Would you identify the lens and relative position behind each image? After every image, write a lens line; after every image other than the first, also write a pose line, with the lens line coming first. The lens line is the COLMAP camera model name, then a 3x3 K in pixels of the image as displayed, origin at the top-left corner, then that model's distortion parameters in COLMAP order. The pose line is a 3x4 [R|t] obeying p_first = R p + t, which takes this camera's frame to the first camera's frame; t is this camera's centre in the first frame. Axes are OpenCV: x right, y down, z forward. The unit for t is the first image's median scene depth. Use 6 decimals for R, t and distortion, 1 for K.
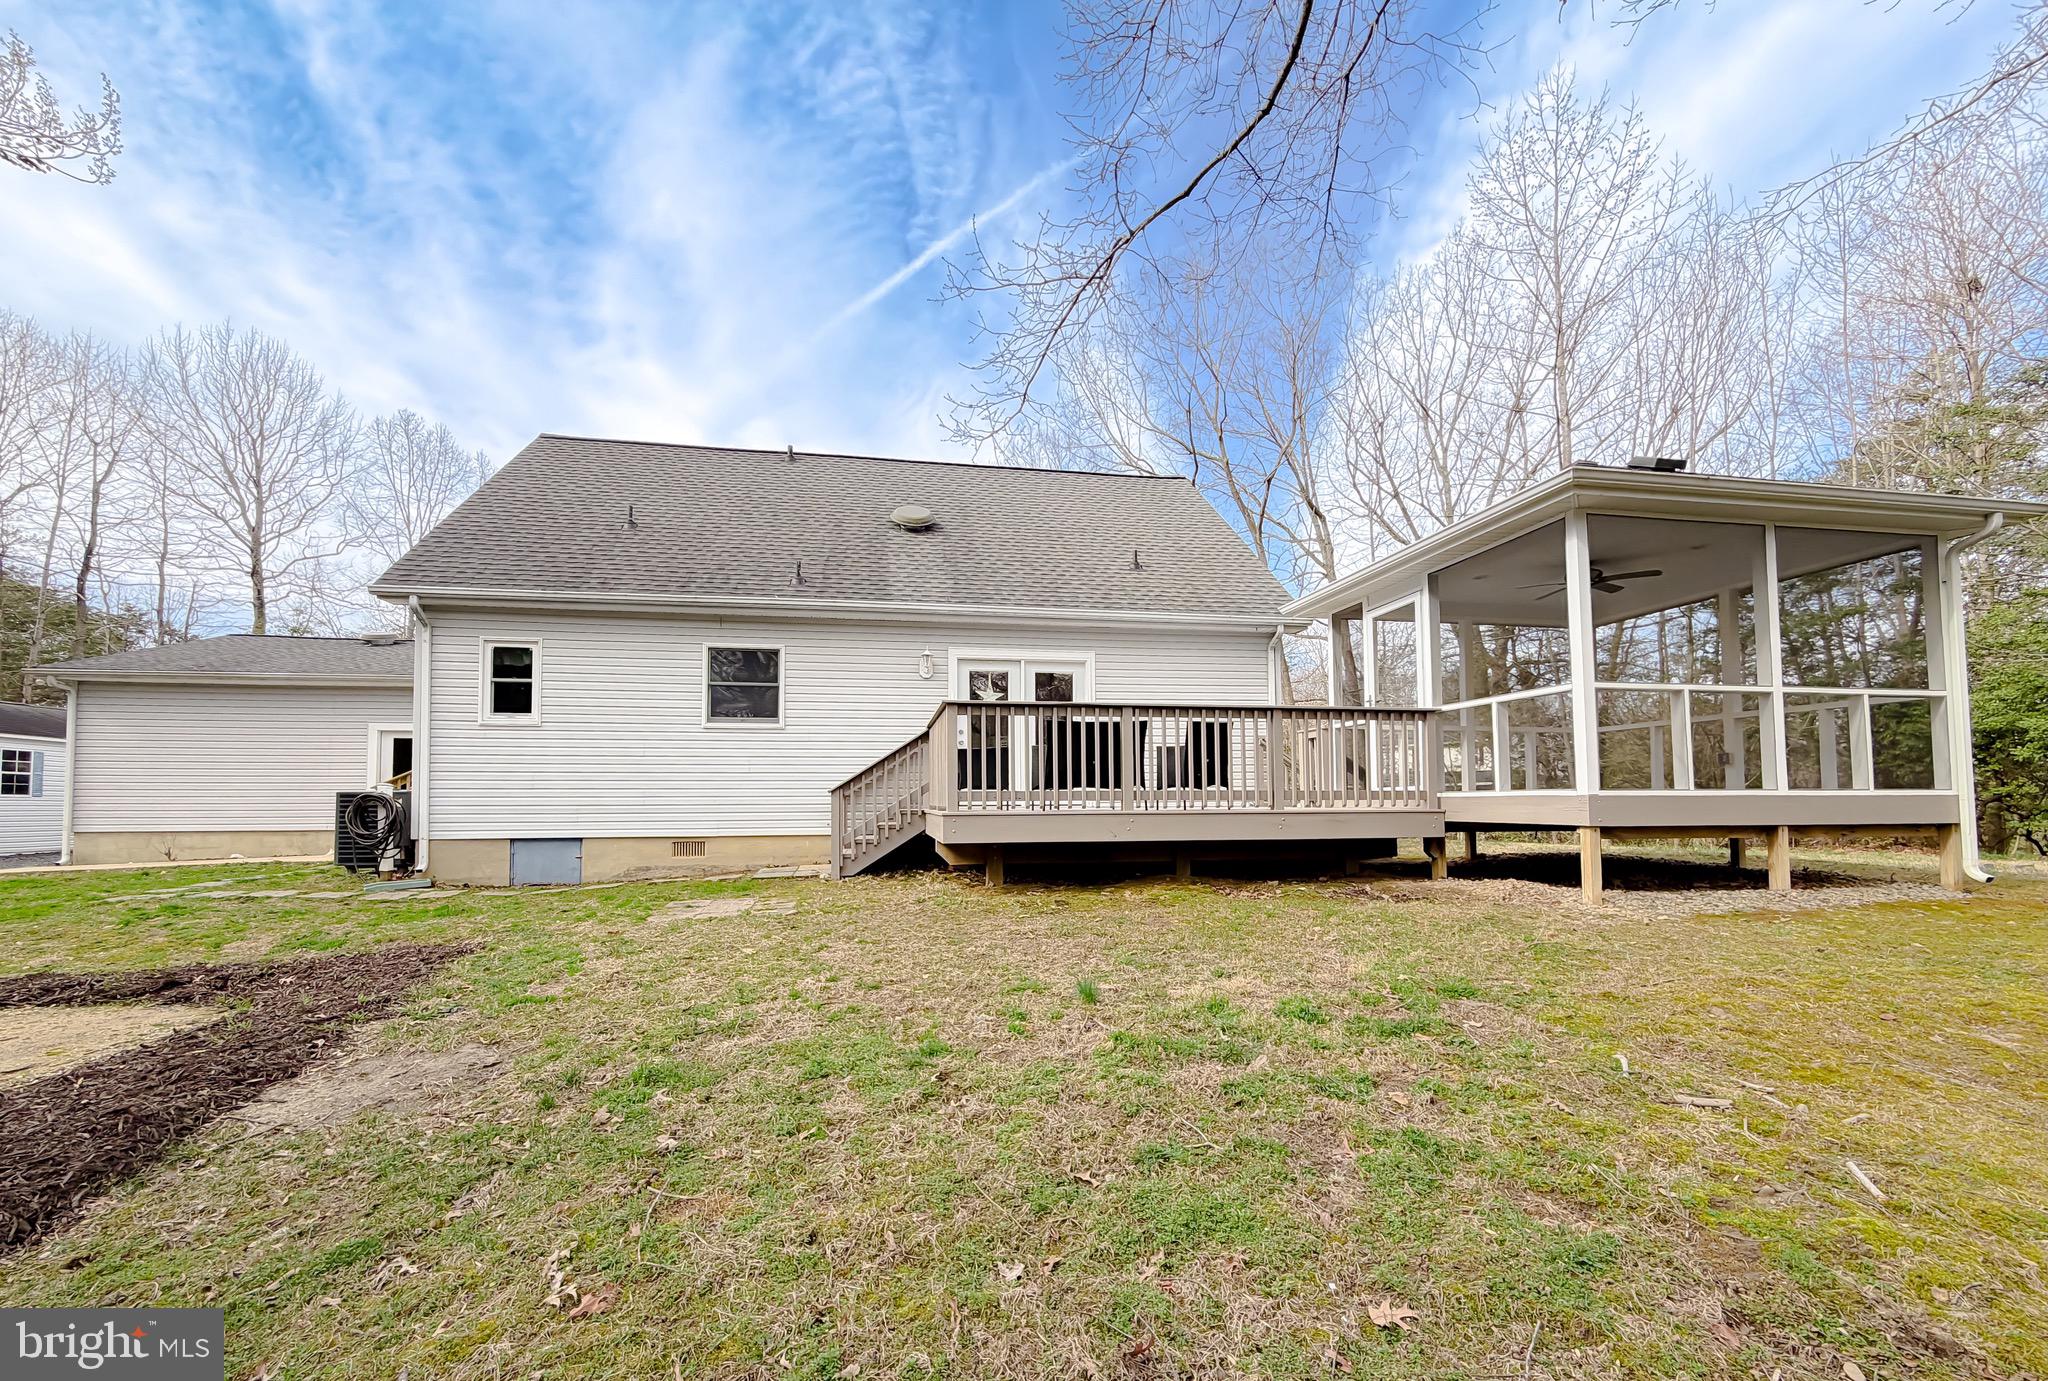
lens RADIAL K [[817.6, 0, 1022.2], [0, 817.6, 768.2], [0, 0, 1]] dist [0.000686, 0.000041]
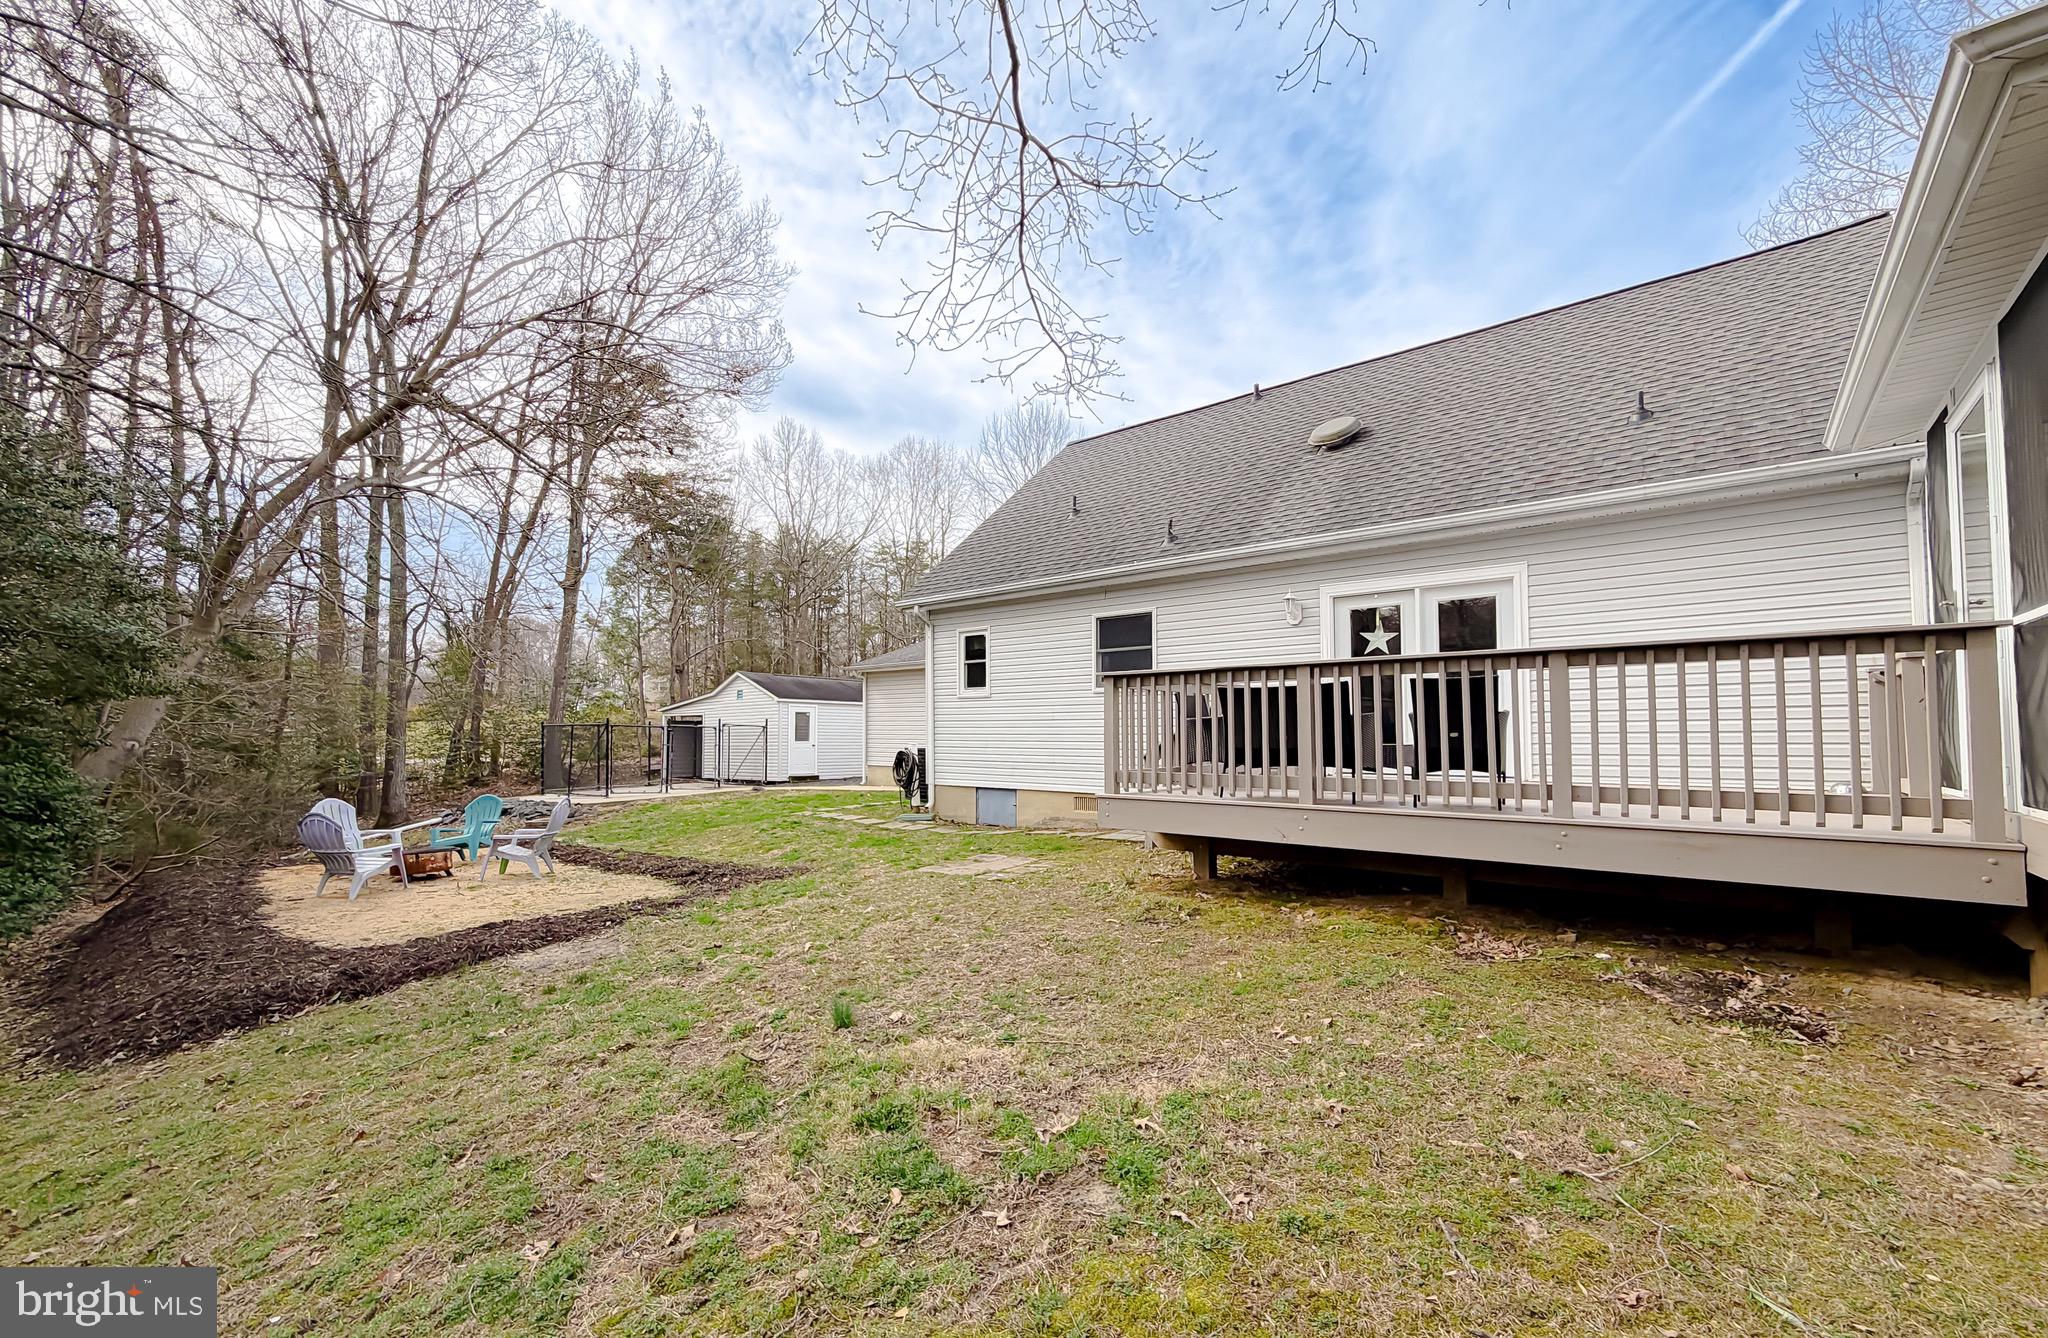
lens RADIAL K [[830.2, 0, 1025.9], [0, 830.2, 707.2], [0, 0, 1]] dist [-0.000475, 0.000015]
pose [[0.645809, -0.020907, -0.763213, 0.403107], [0.029046, 0.999574, -0.002804, -0.030997], [0.762946, -0.020358, 0.646141, 0.229254]]
